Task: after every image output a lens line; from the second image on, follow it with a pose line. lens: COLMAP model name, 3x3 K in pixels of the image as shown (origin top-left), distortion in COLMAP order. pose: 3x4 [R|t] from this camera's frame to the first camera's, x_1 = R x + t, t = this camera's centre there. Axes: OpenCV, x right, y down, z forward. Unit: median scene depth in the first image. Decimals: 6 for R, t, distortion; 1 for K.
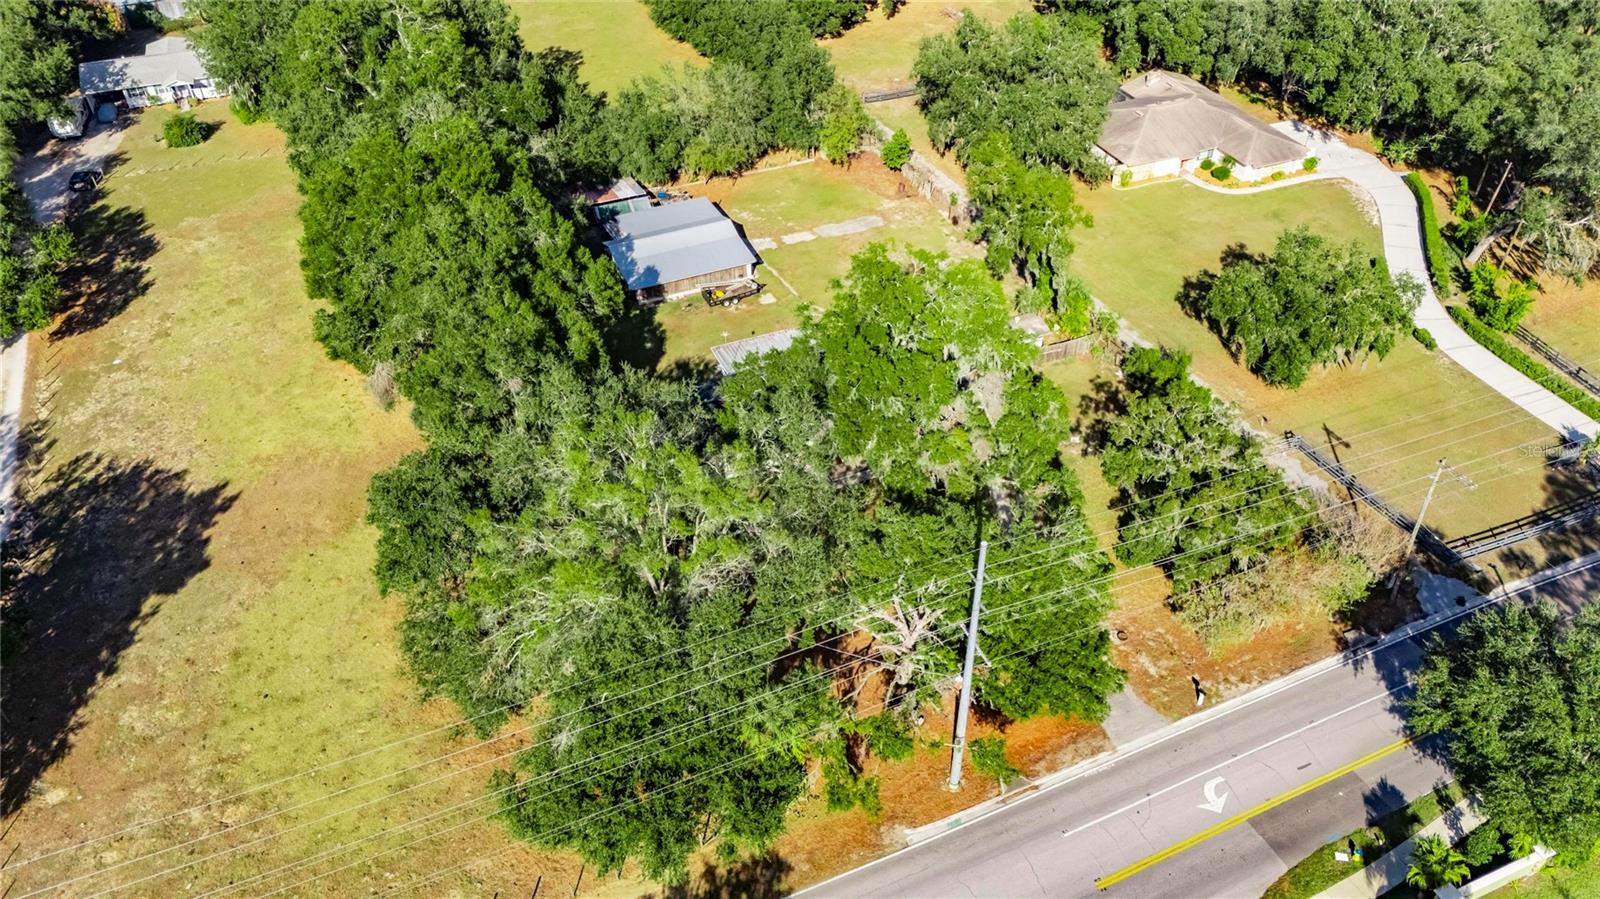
lens RADIAL K [[1174.9, 0, 807.8], [0, 1174.9, 448.3], [0, 0, 1]] dist [0.074675, -0.071533]
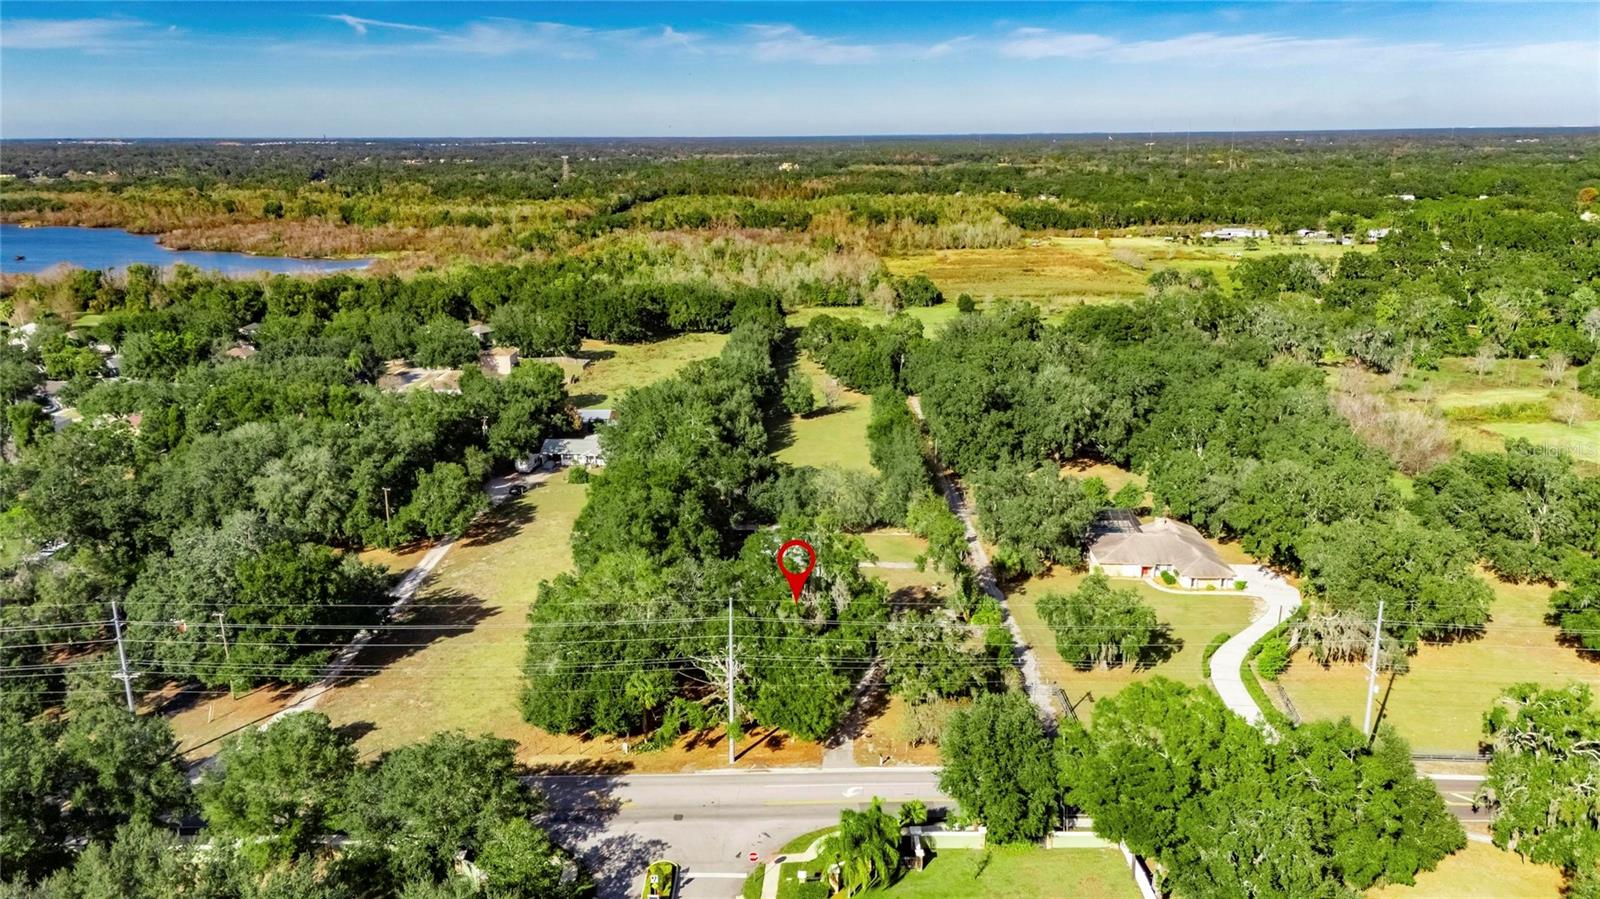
lens RADIAL K [[1174.9, 0, 807.8], [0, 1174.9, 448.3], [0, 0, 1]] dist [0.074675, -0.071533]
pose [[0.919345, 0.110280, -0.377680, 0.641356], [-0.255546, 0.897249, -0.360056, 0.345918], [0.299166, 0.427530, 0.853064, -0.573932]]
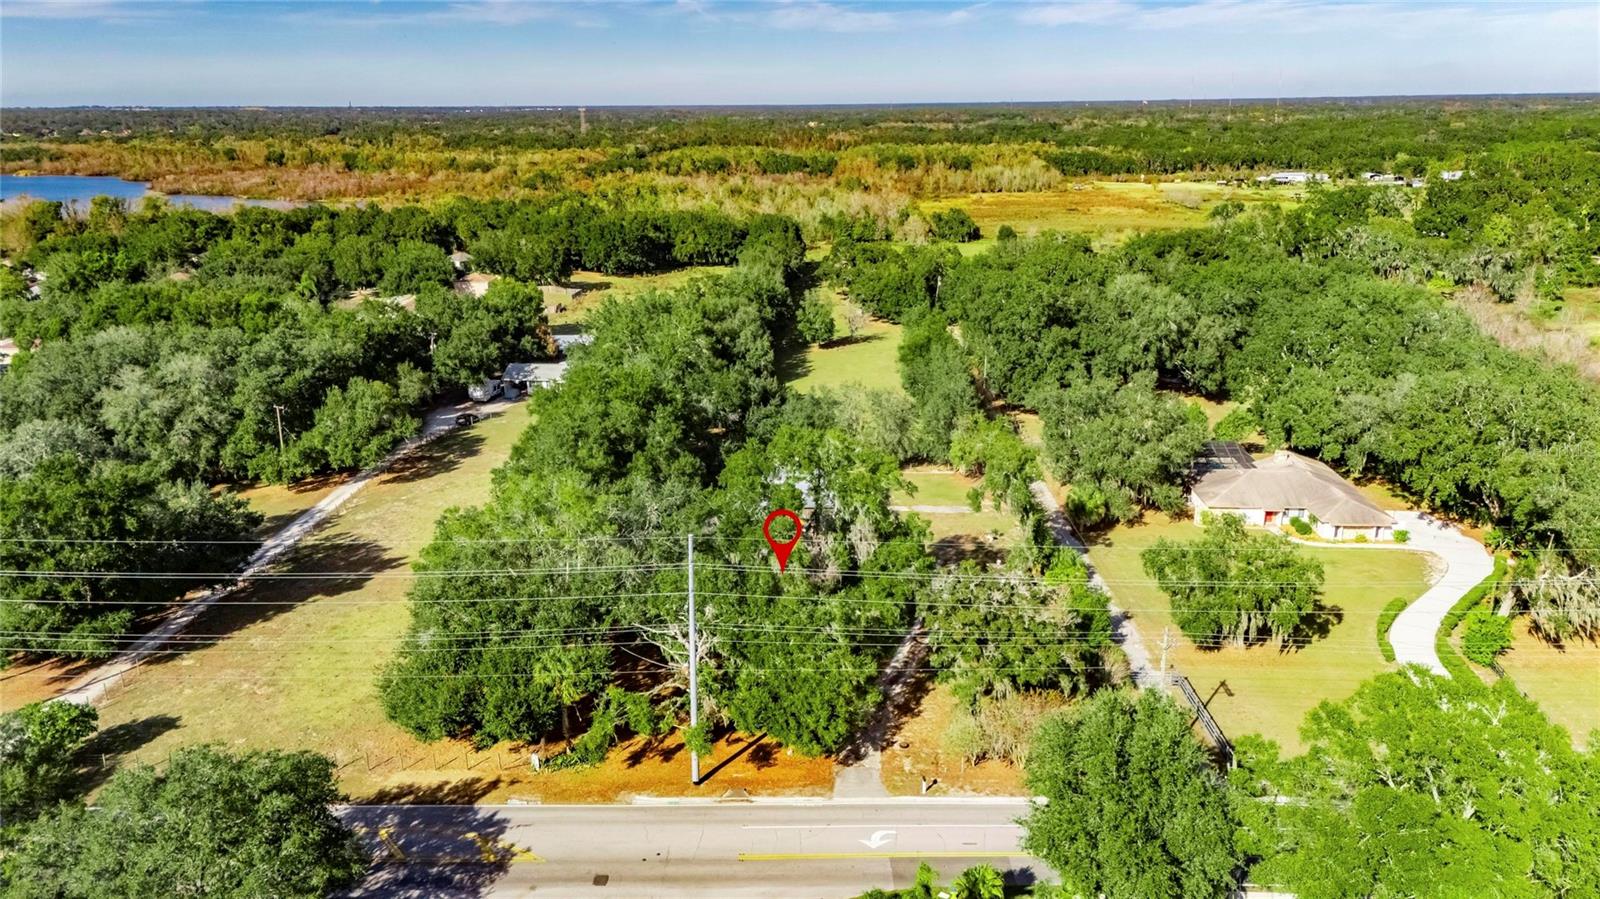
lens RADIAL K [[1174.9, 0, 807.8], [0, 1174.9, 448.3], [0, 0, 1]] dist [0.074675, -0.071533]
pose [[0.910359, 0.123845, -0.394853, 0.485197], [-0.267377, 0.904288, -0.332826, 0.246949], [0.315842, 0.408566, 0.856340, -0.126495]]
